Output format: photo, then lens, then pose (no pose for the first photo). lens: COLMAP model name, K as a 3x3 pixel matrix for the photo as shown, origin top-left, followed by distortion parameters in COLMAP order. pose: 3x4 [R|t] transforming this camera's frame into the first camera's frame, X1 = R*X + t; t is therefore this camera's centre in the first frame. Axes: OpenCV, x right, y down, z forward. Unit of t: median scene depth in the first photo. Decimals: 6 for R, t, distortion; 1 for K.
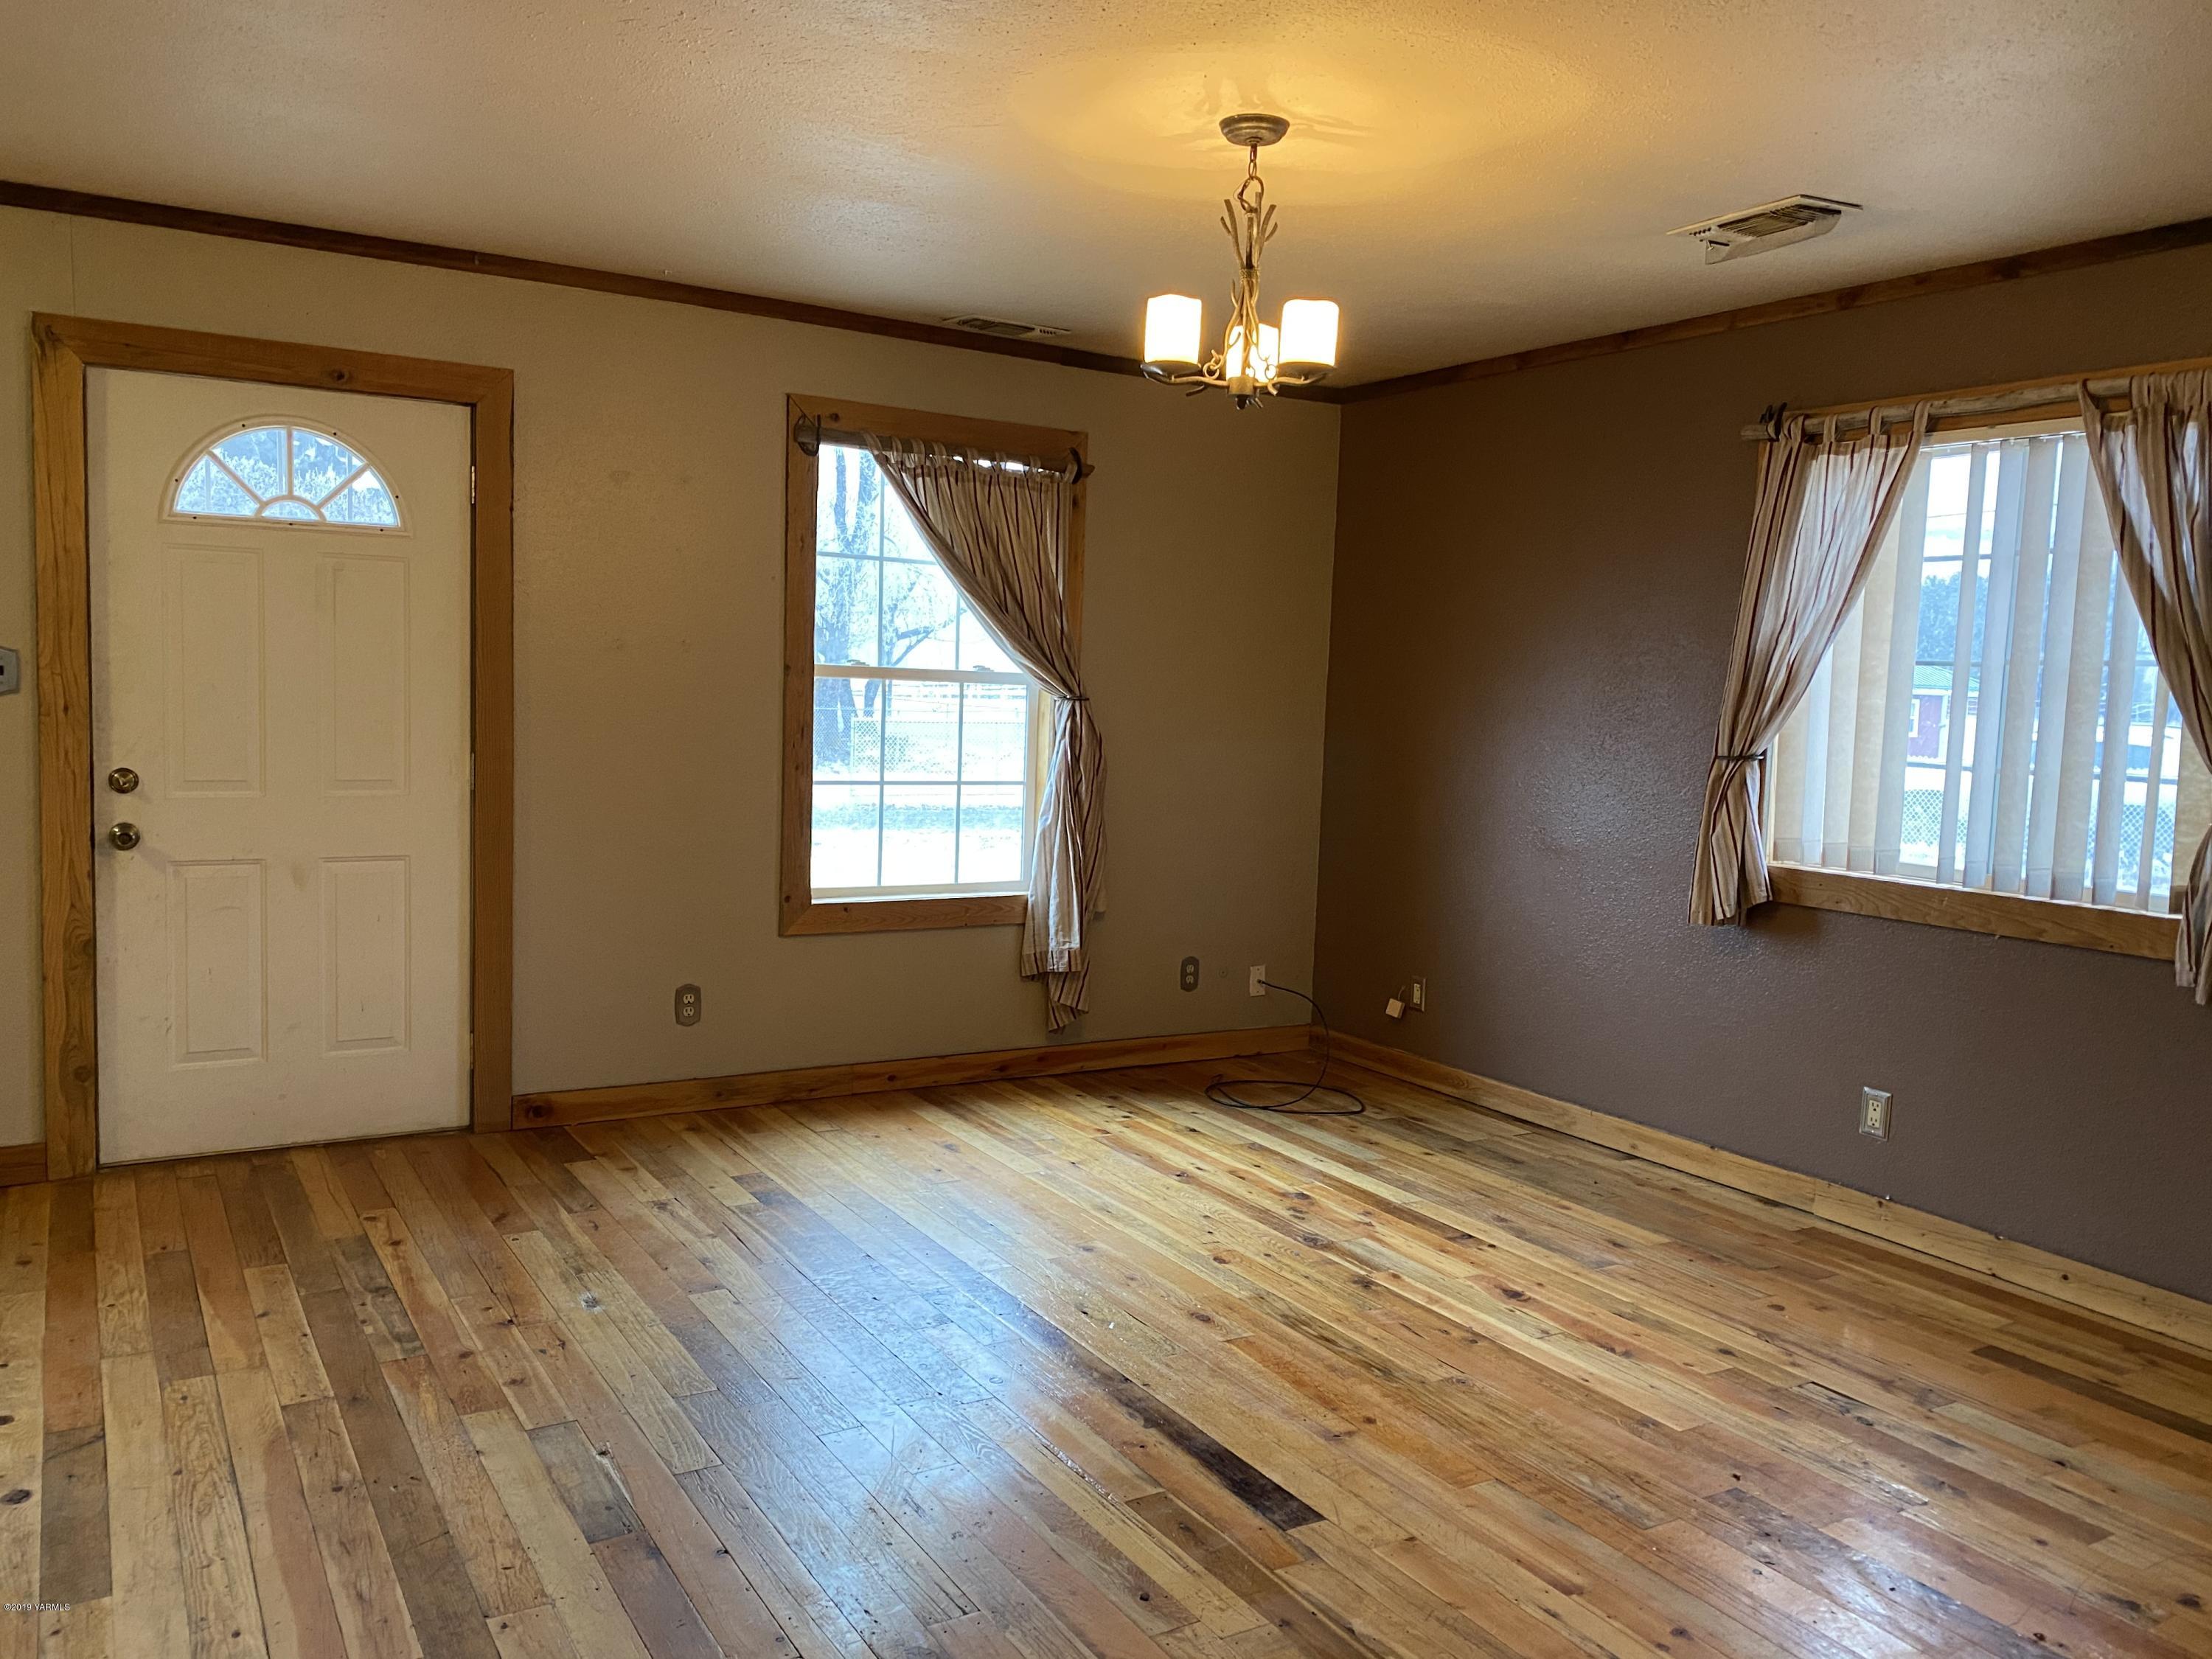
lens RADIAL K [[1677.8, 0, 1106.3], [0, 1677.8, 813.5], [0, 0, 1]] dist [0.050056, -0.050947]
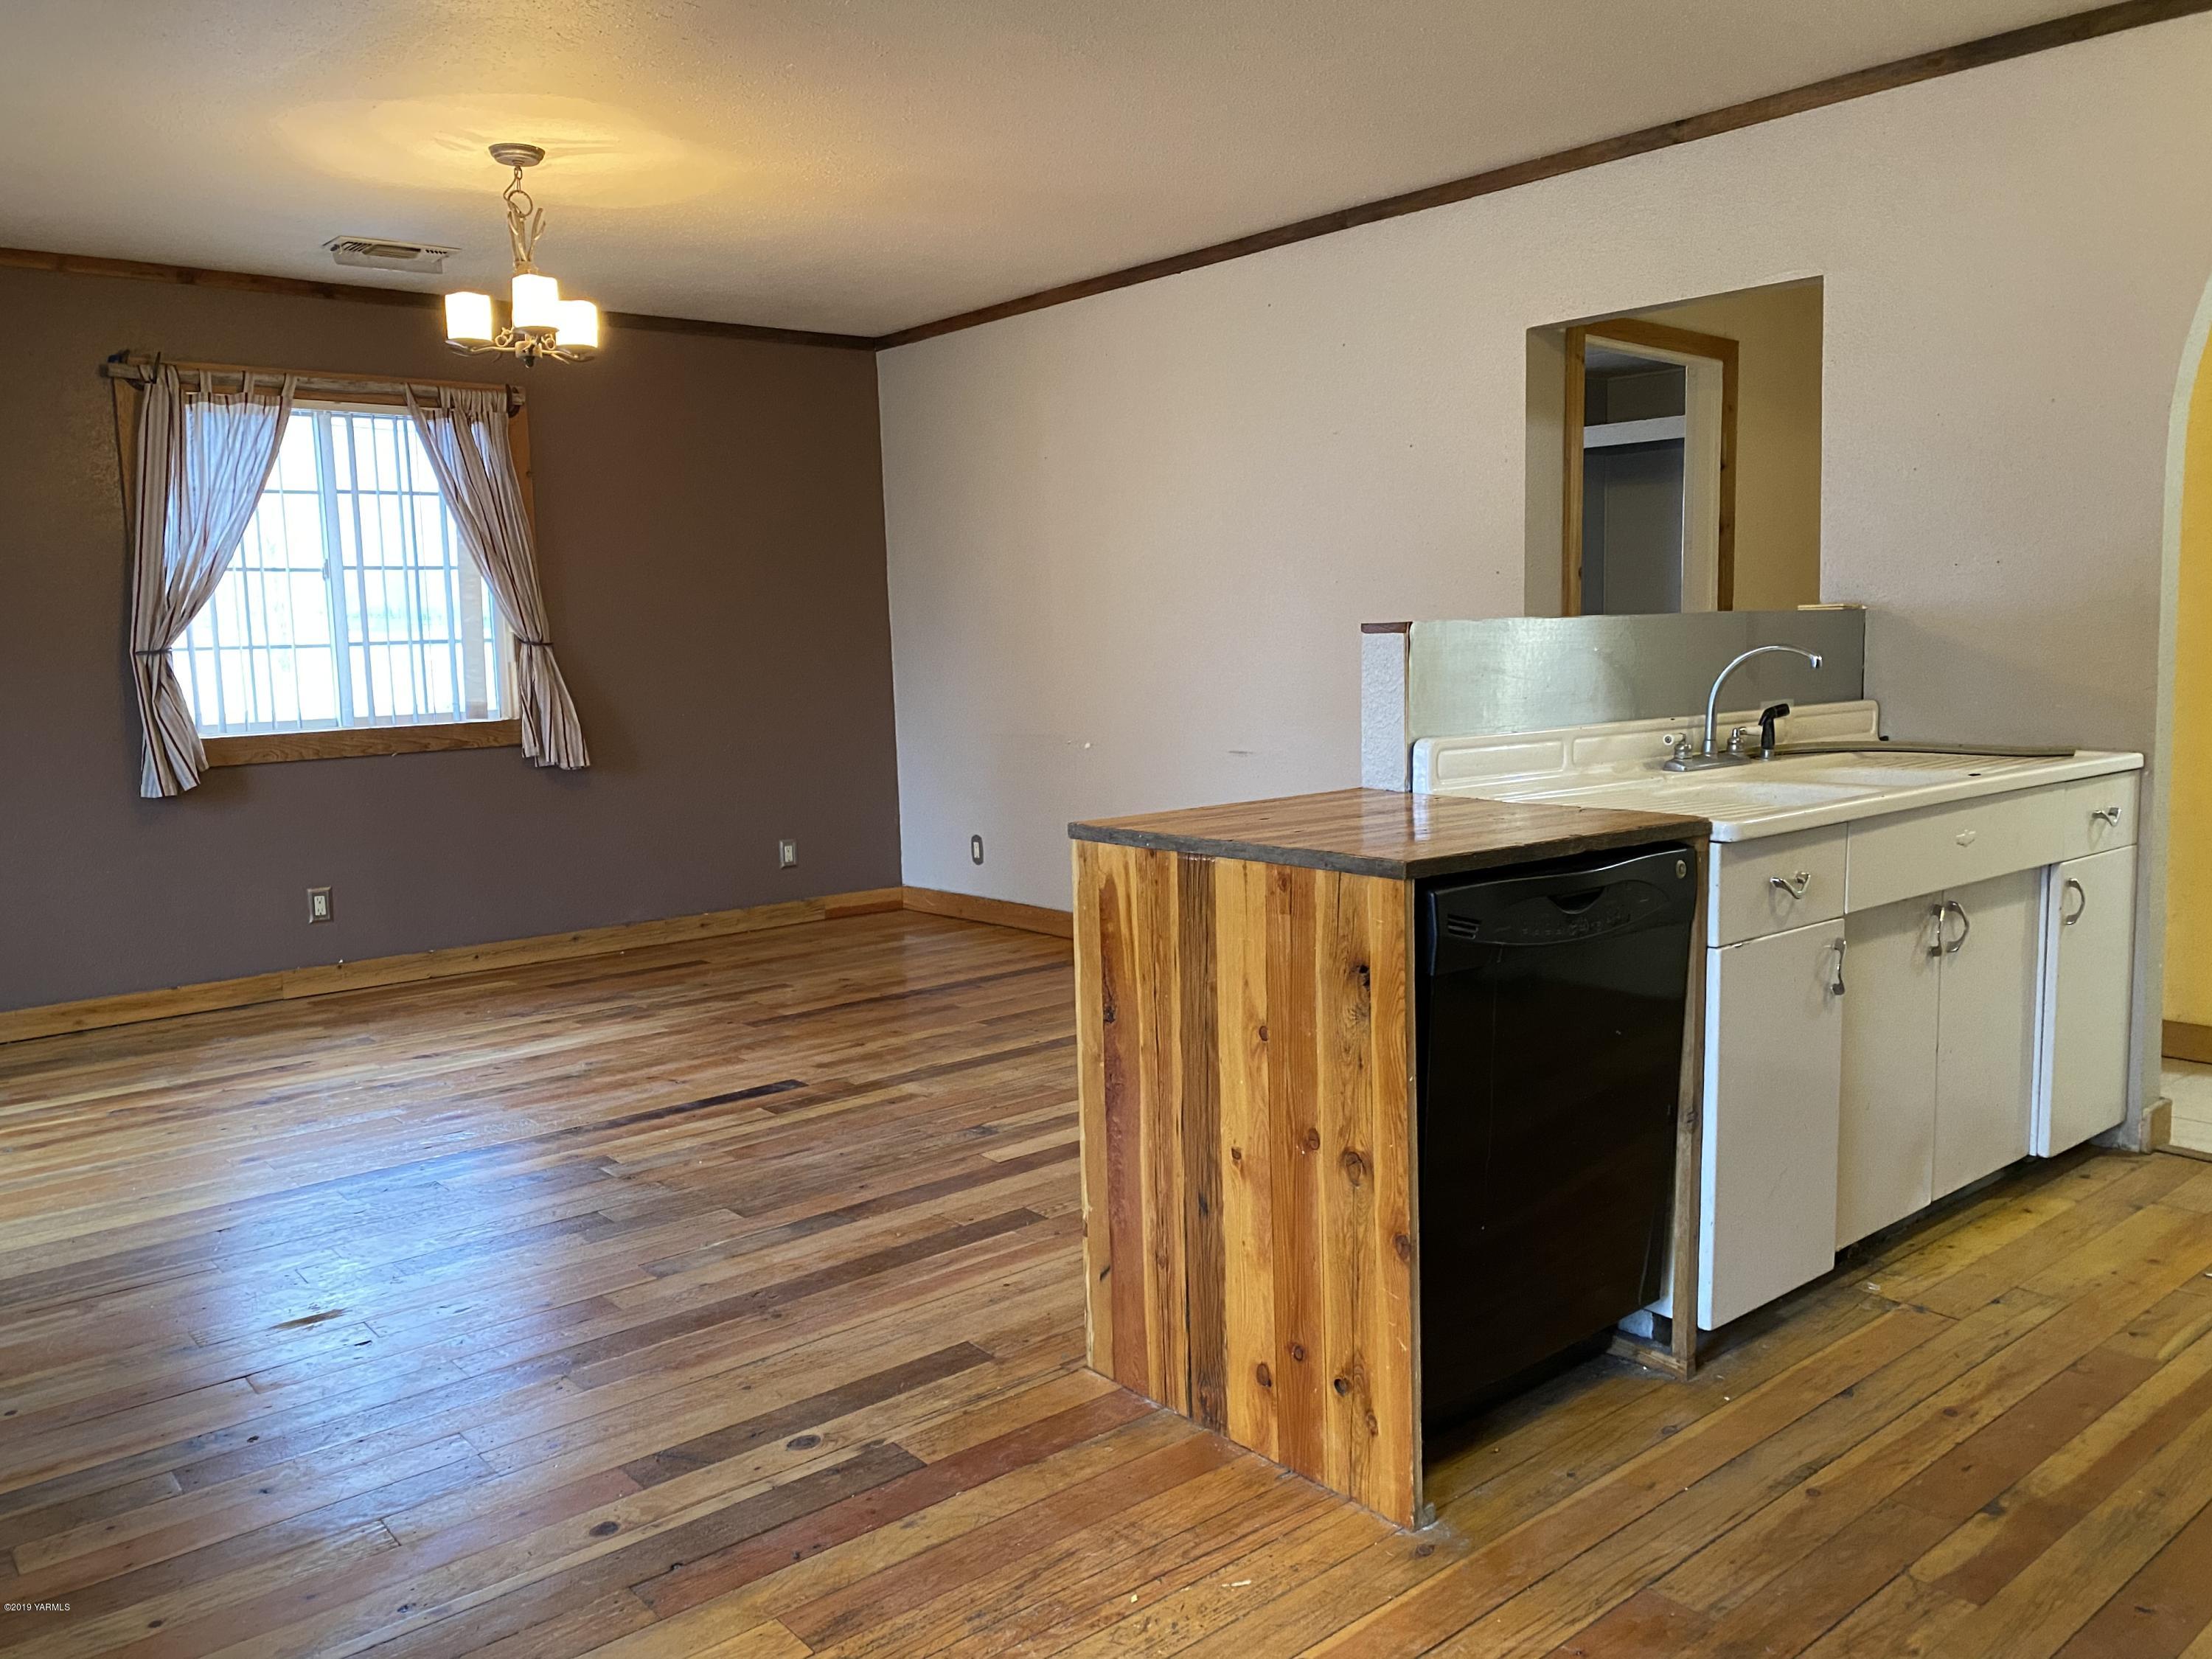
lens RADIAL K [[1686.1, 0, 1097.6], [0, 1686.1, 805.1], [0, 0, 1]] dist [0.006662, 0.013037]
pose [[-0.155566, -0.137521, 0.978206, -1.017969], [0.099584, 0.983034, 0.154037, -0.049950], [-0.982793, 0.121377, -0.139232, 0.611698]]
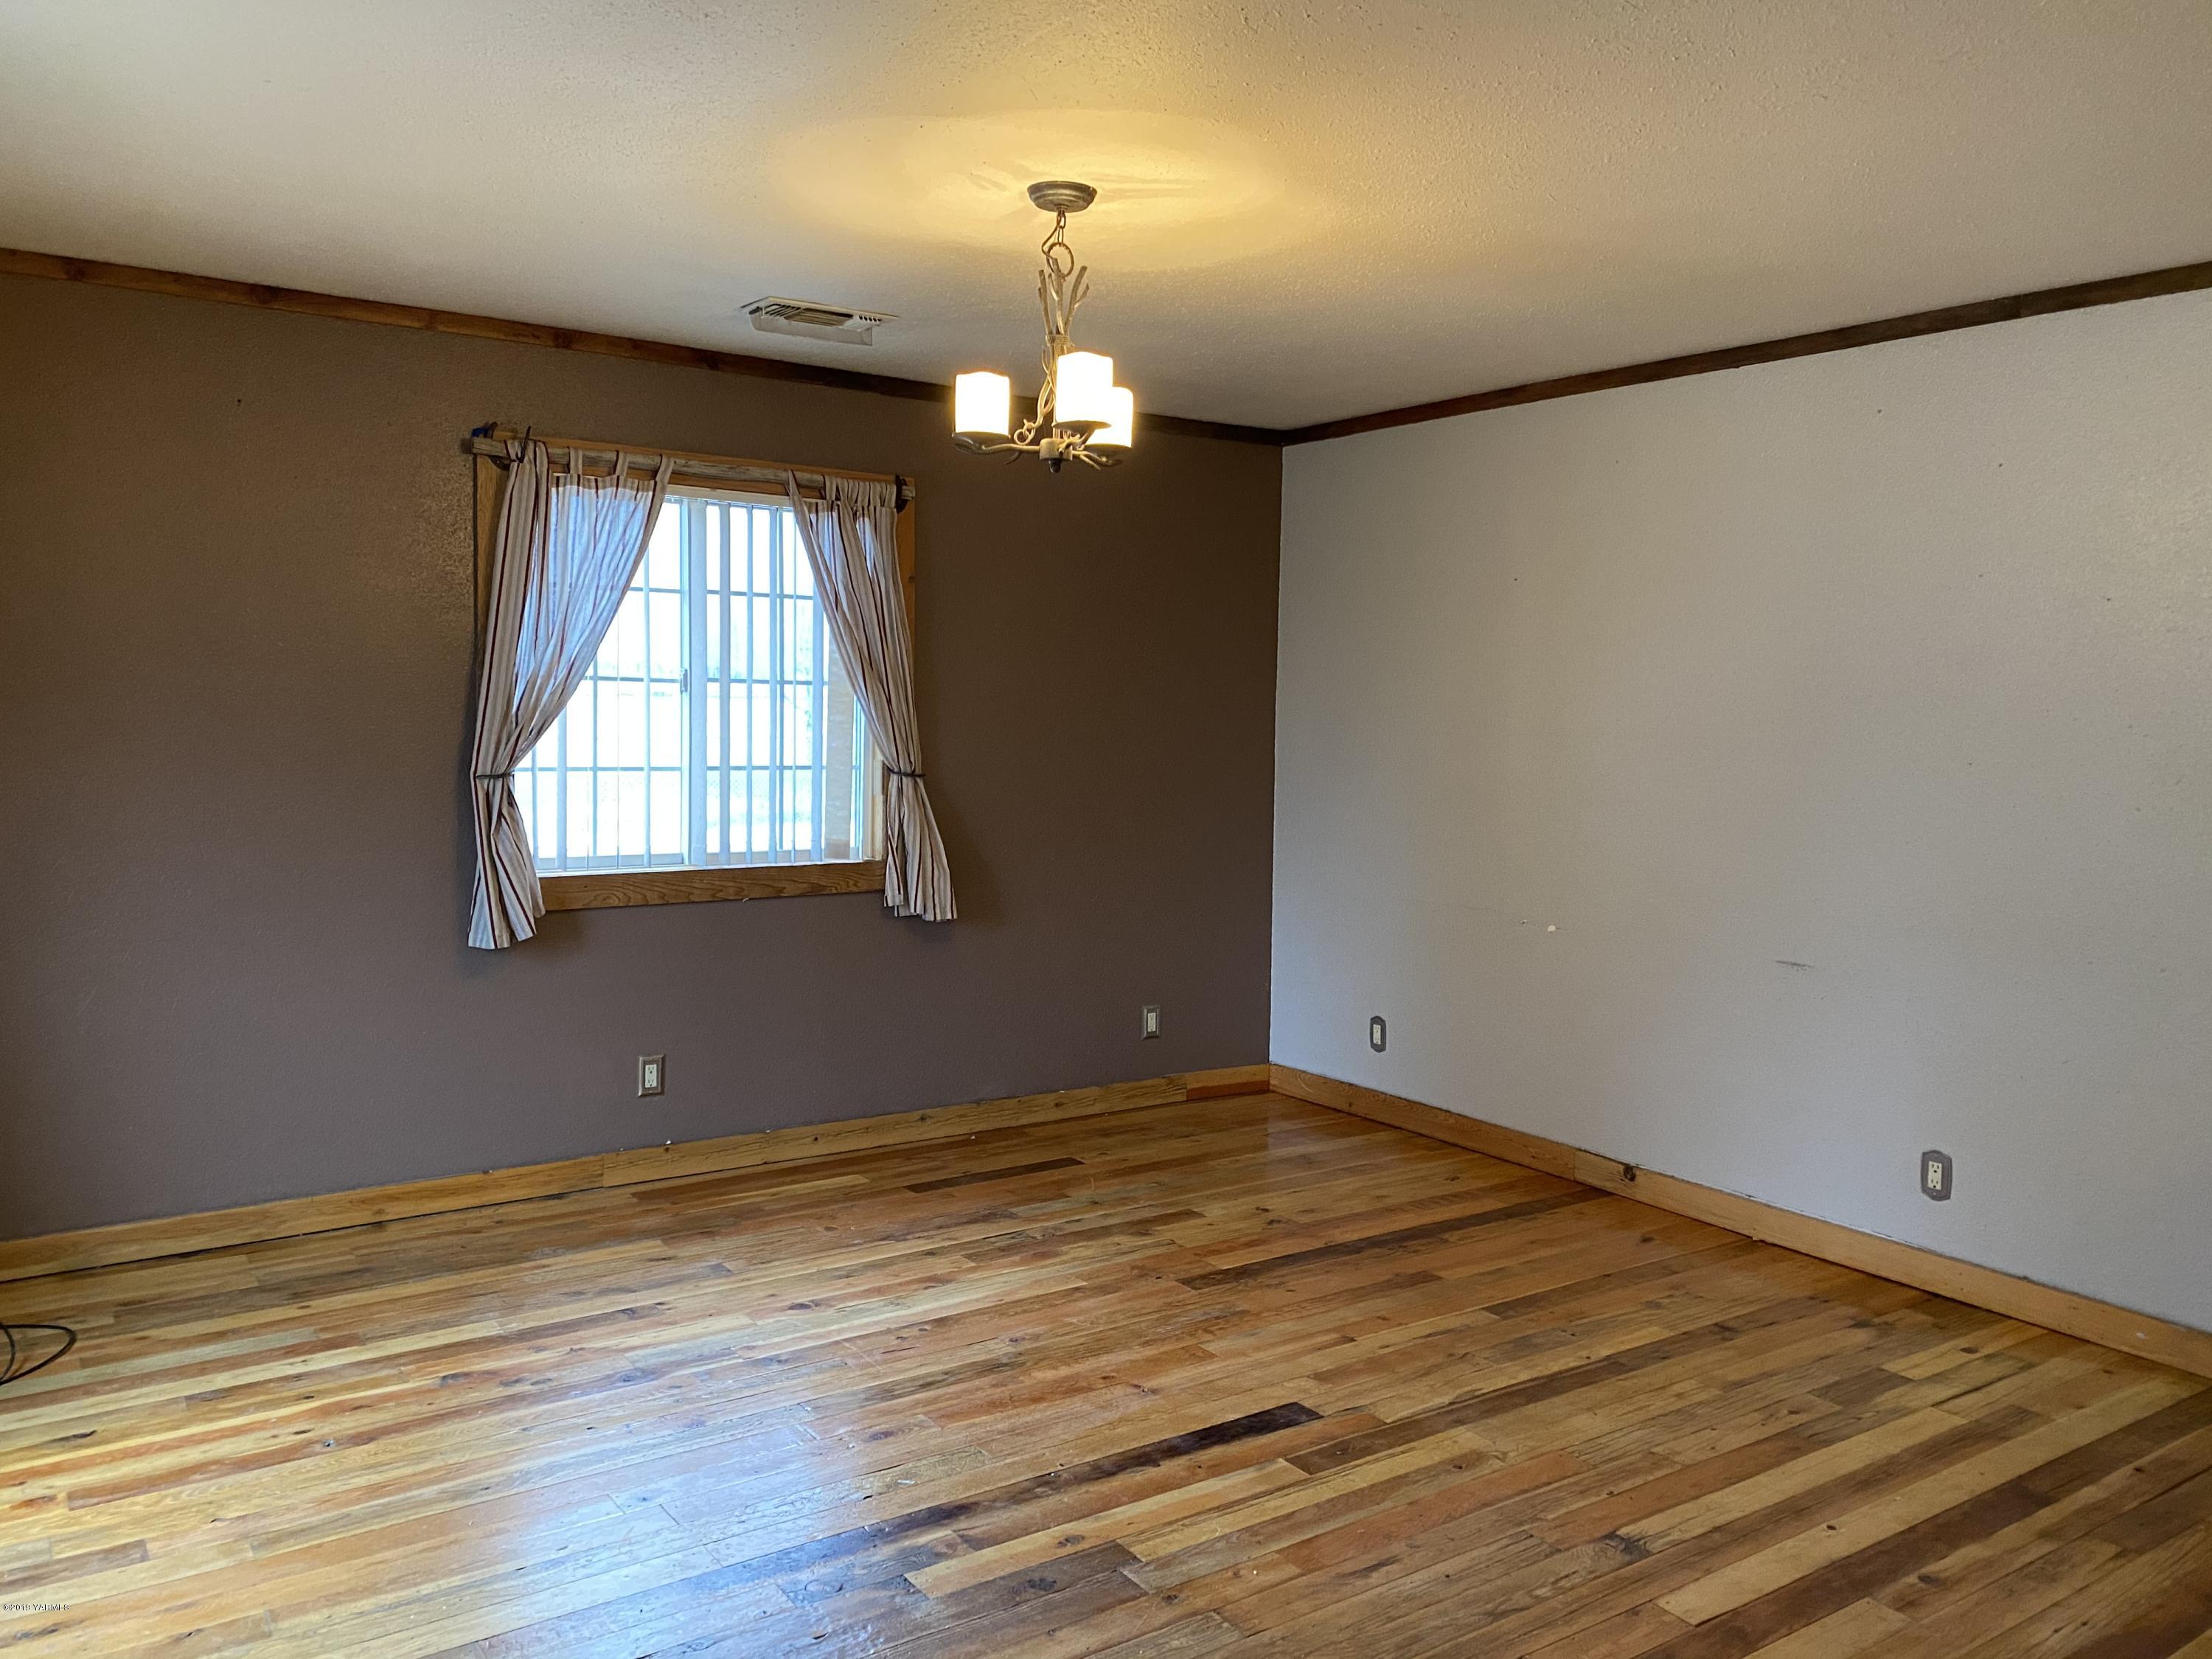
lens RADIAL K [[1677.8, 0, 1106.3], [0, 1677.8, 813.5], [0, 0, 1]] dist [0.050056, -0.050947]
pose [[-0.063333, -0.105201, 0.992432, -0.725918], [0.055511, 0.992518, 0.108753, -0.112439], [-0.996447, 0.061978, -0.057019, 0.803623]]
